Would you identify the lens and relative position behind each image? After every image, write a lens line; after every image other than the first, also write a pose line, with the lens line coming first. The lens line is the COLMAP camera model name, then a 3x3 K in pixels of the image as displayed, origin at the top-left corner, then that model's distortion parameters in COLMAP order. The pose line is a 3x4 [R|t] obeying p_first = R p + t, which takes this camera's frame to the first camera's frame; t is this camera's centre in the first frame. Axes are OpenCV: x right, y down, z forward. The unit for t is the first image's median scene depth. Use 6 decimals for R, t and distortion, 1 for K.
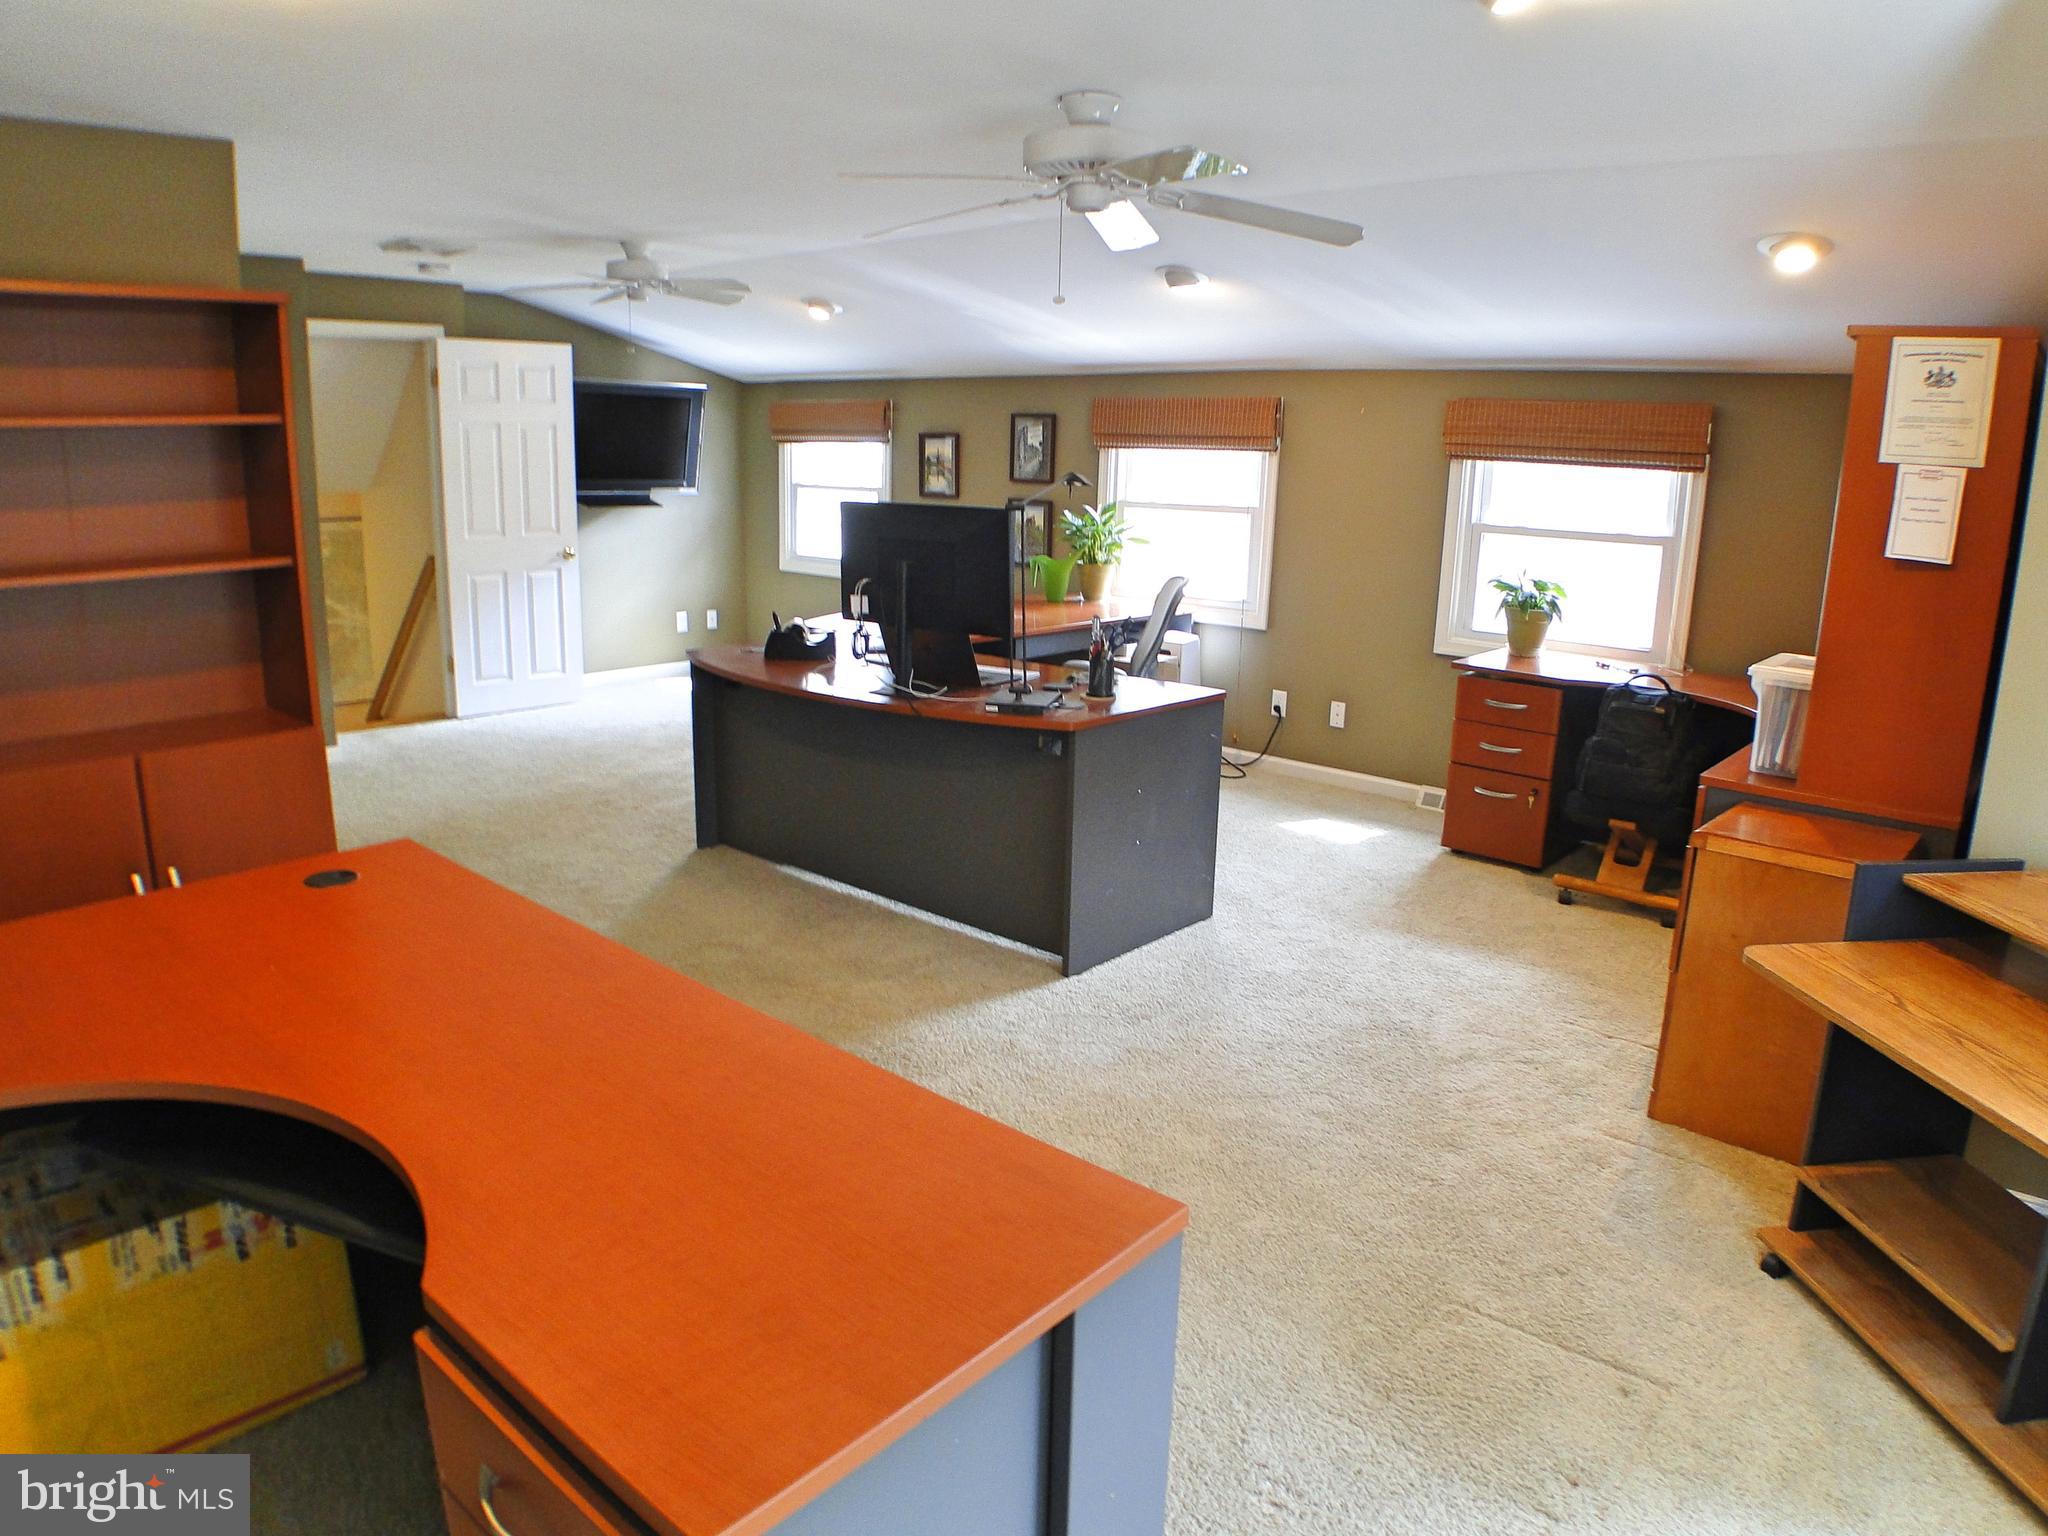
lens RADIAL K [[1331.2, 0, 1033.7], [0, 1331.2, 769.7], [0, 0, 1]] dist [-0.127986, 0.029138]
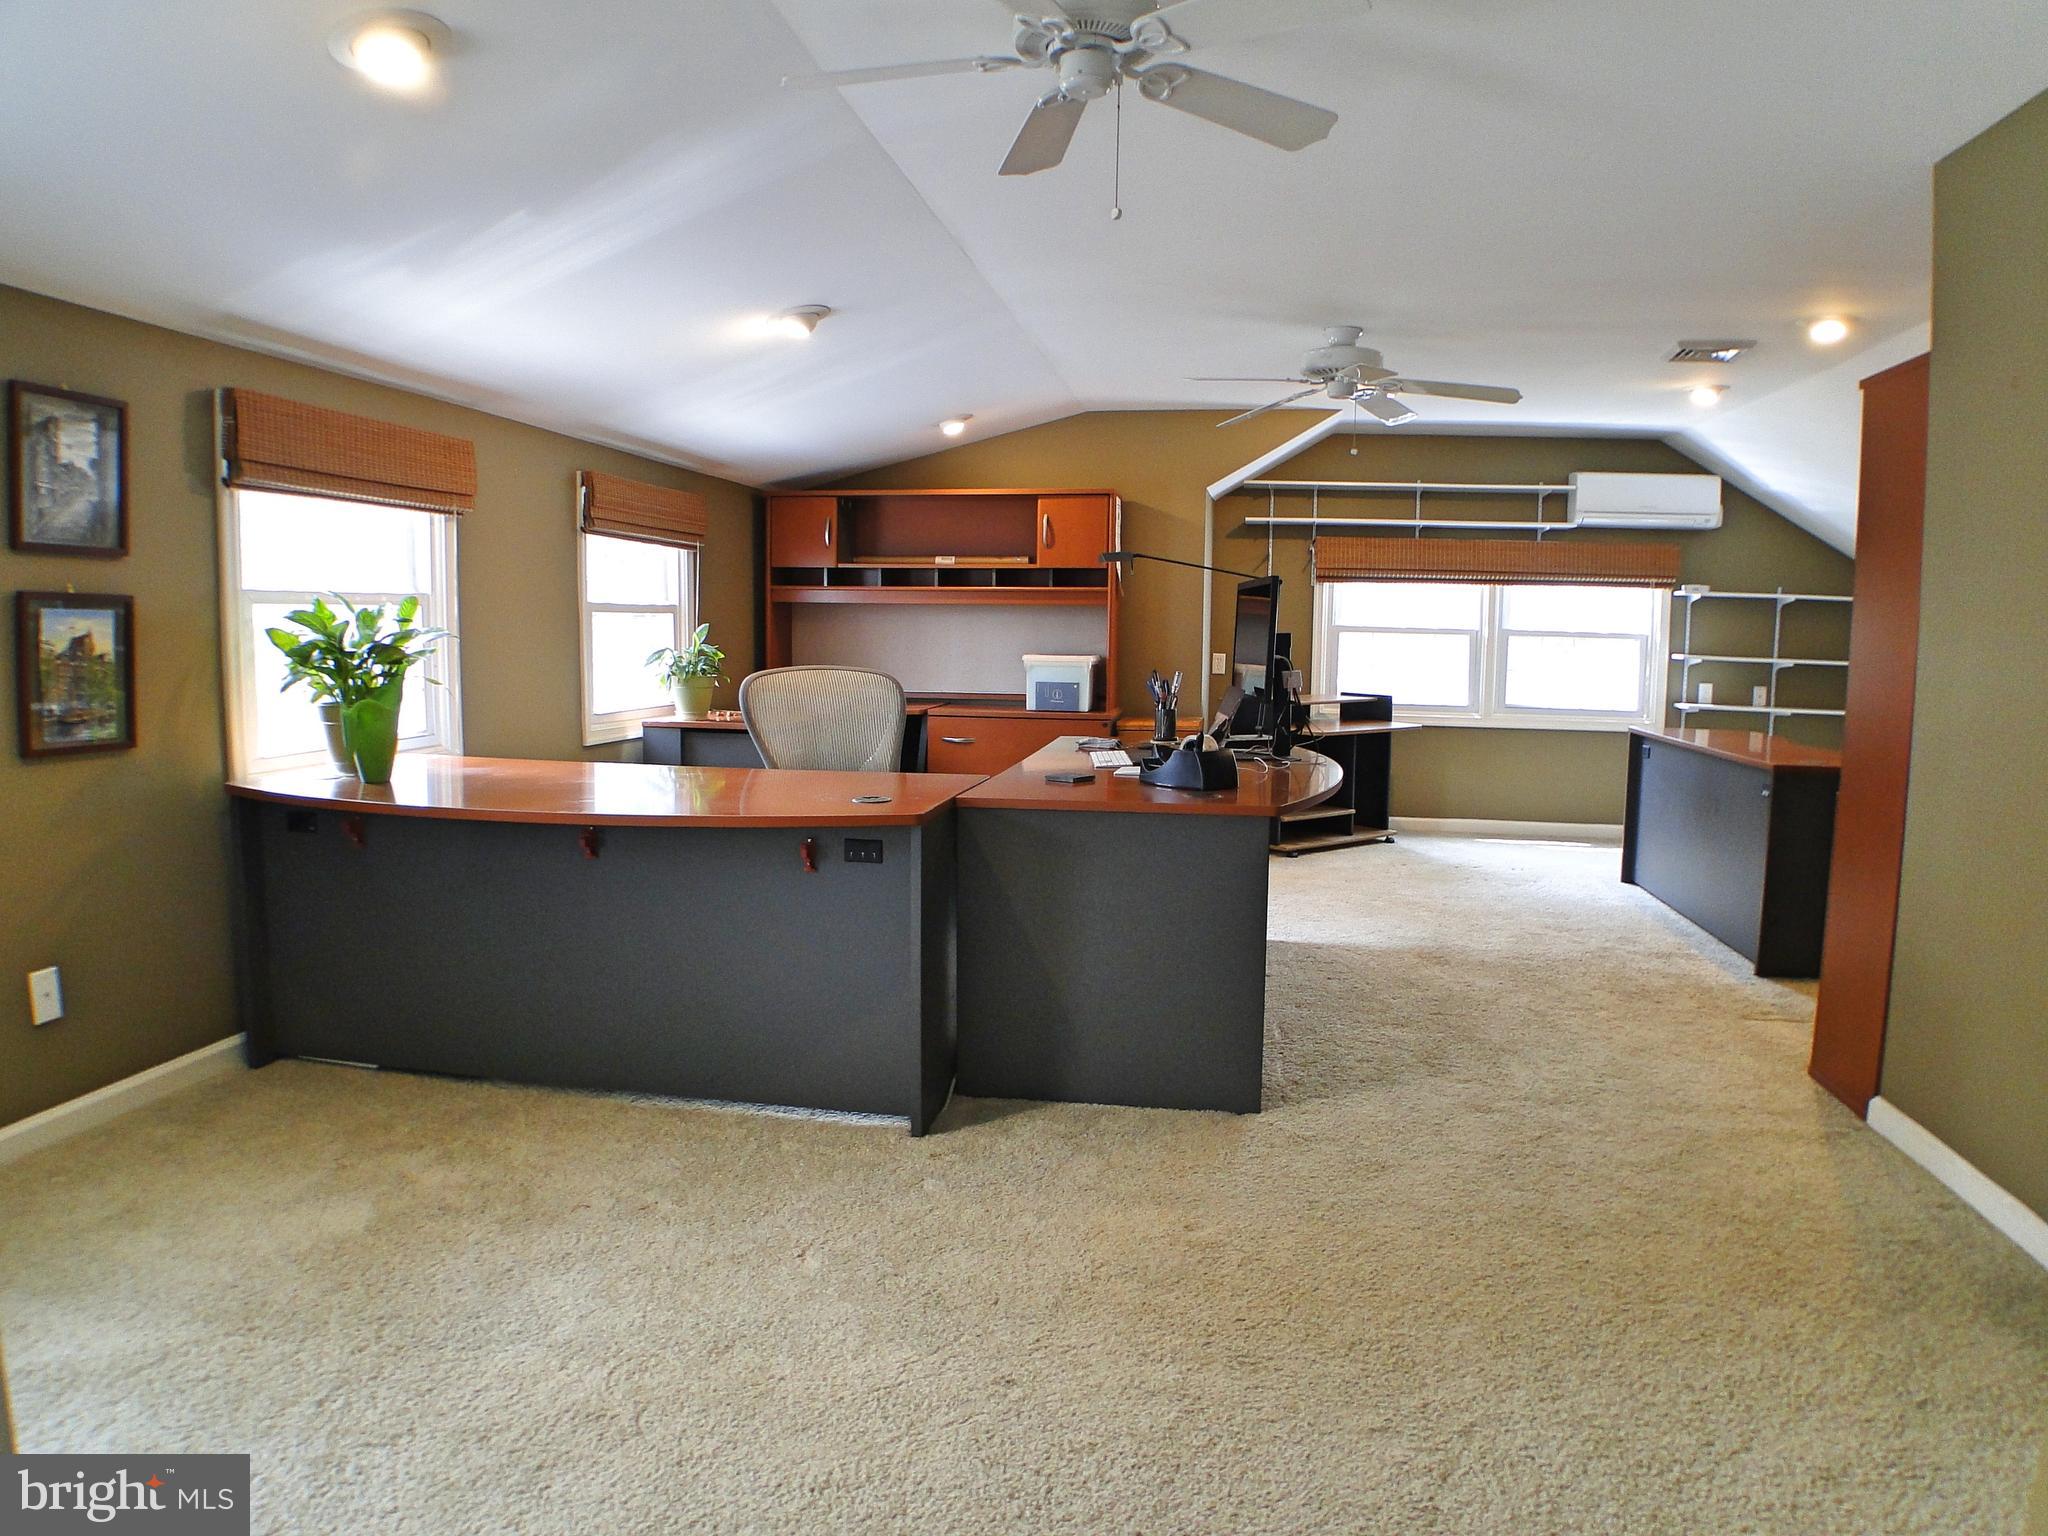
lens RADIAL K [[1331.2, 0, 1033.7], [0, 1331.2, 769.7], [0, 0, 1]] dist [-0.127986, 0.029138]
pose [[-0.538455, -0.121207, 0.833891, -0.754972], [0.171659, 0.953072, 0.249373, -0.298572], [-0.824984, 0.277421, -0.492380, 1.452319]]
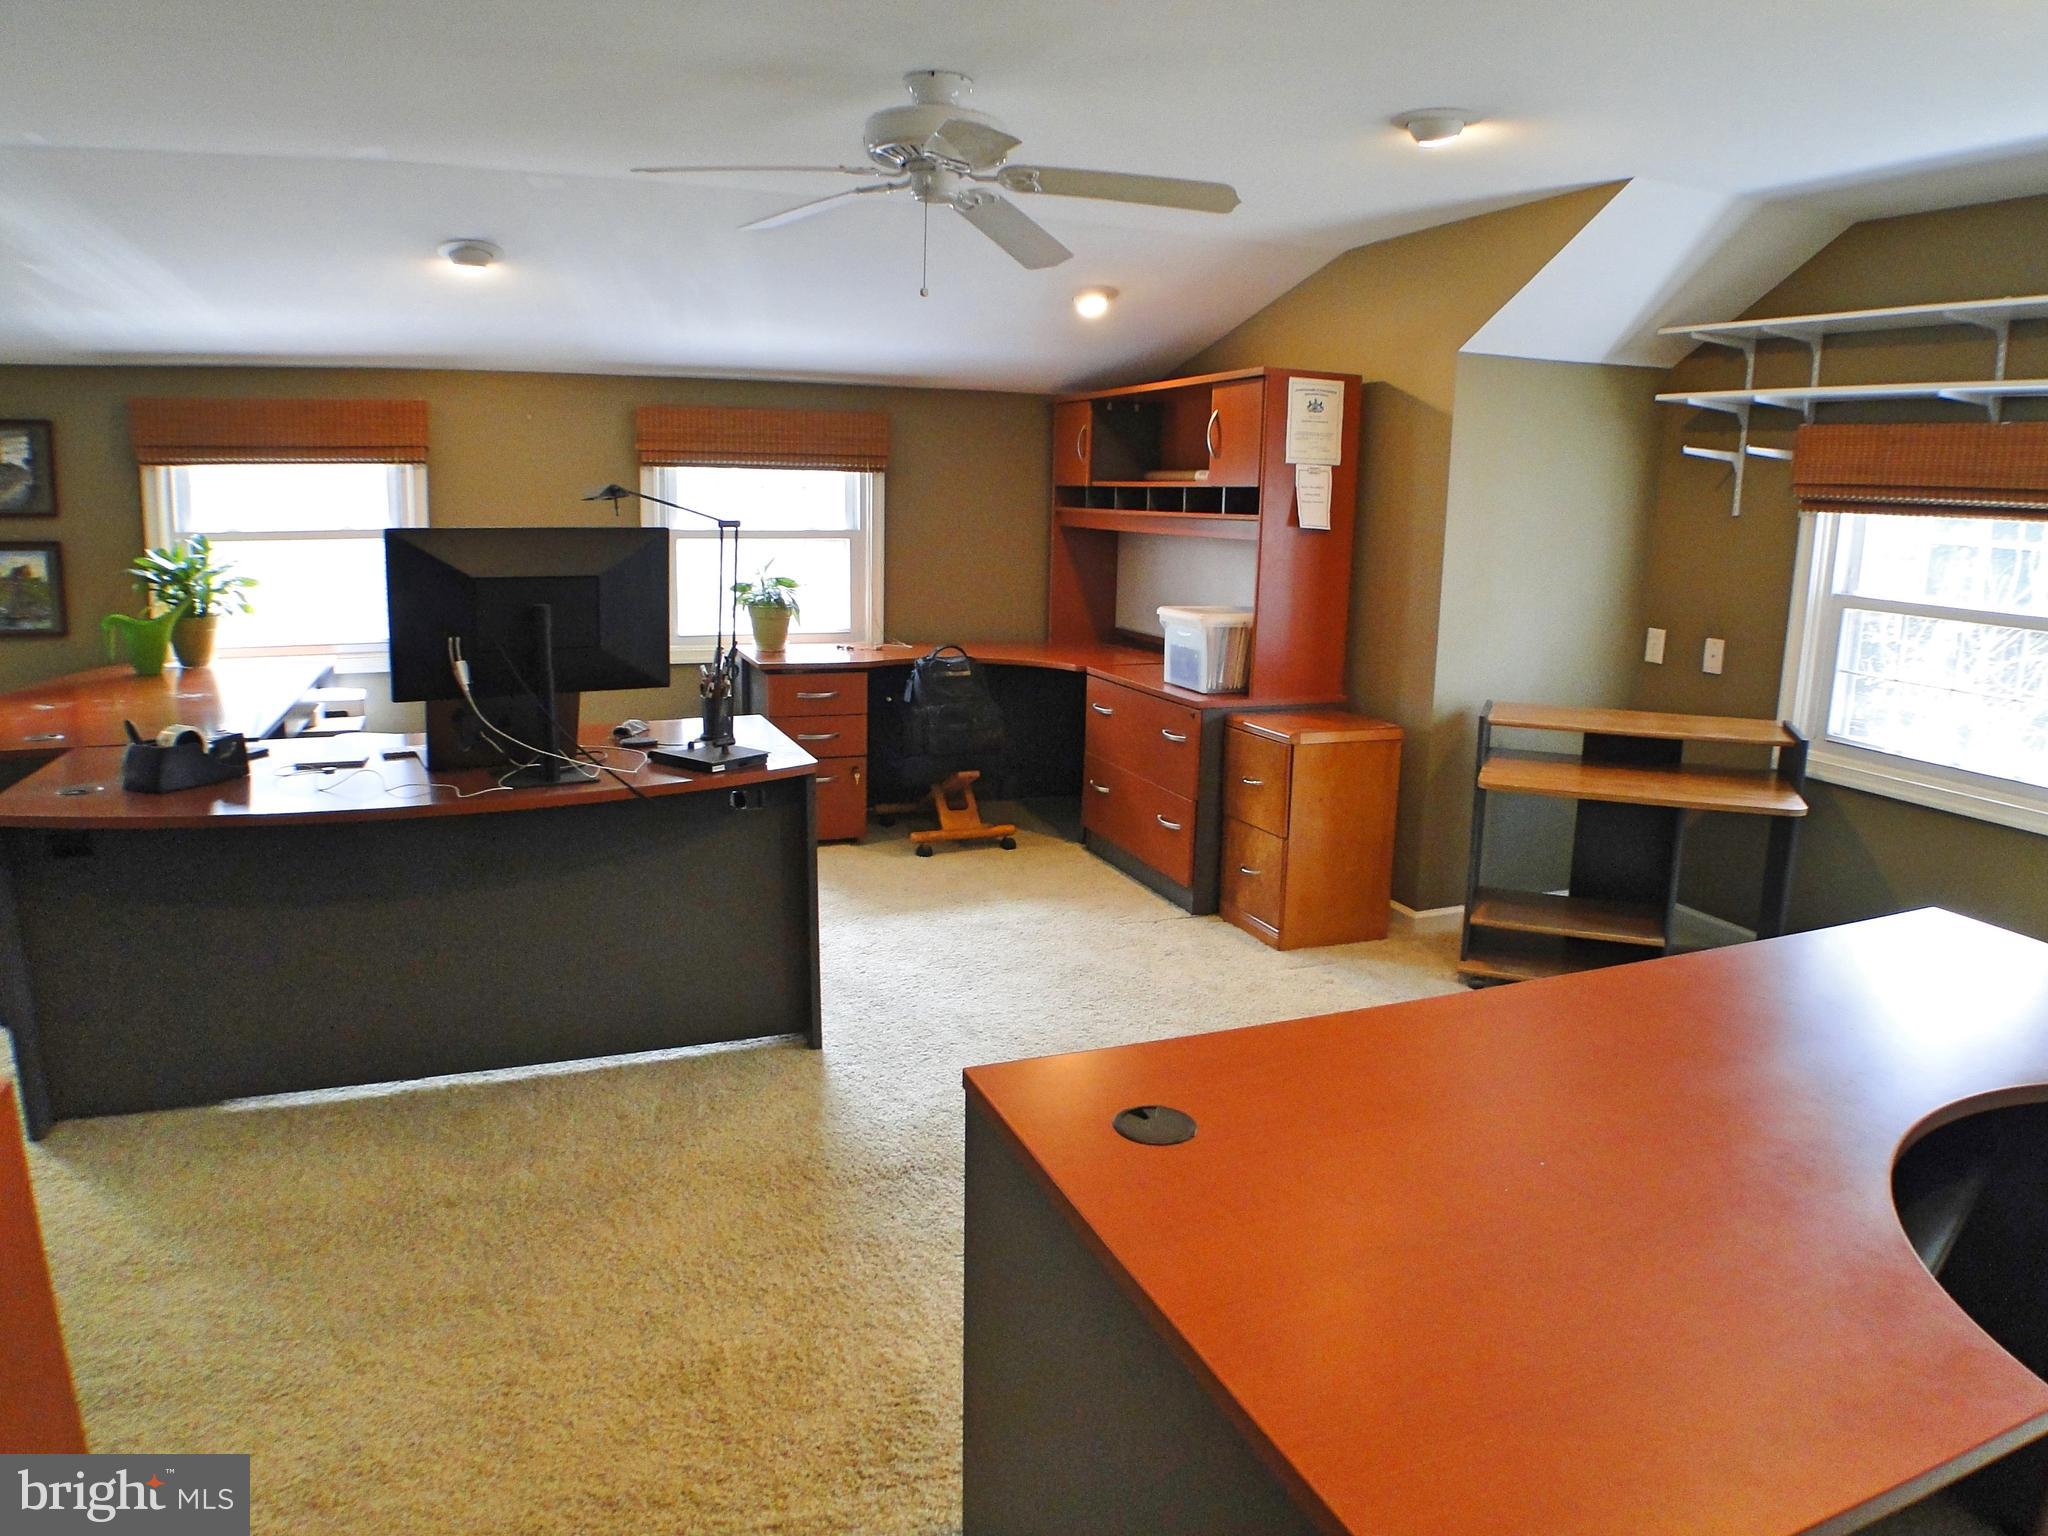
lens RADIAL K [[1331.2, 0, 1033.7], [0, 1331.2, 769.7], [0, 0, 1]] dist [-0.127986, 0.029138]
pose [[0.450104, -0.192725, 0.871931, -0.526637], [0.198271, 0.973629, 0.112853, -0.079560], [-0.870687, 0.122083, 0.476446, 0.351609]]
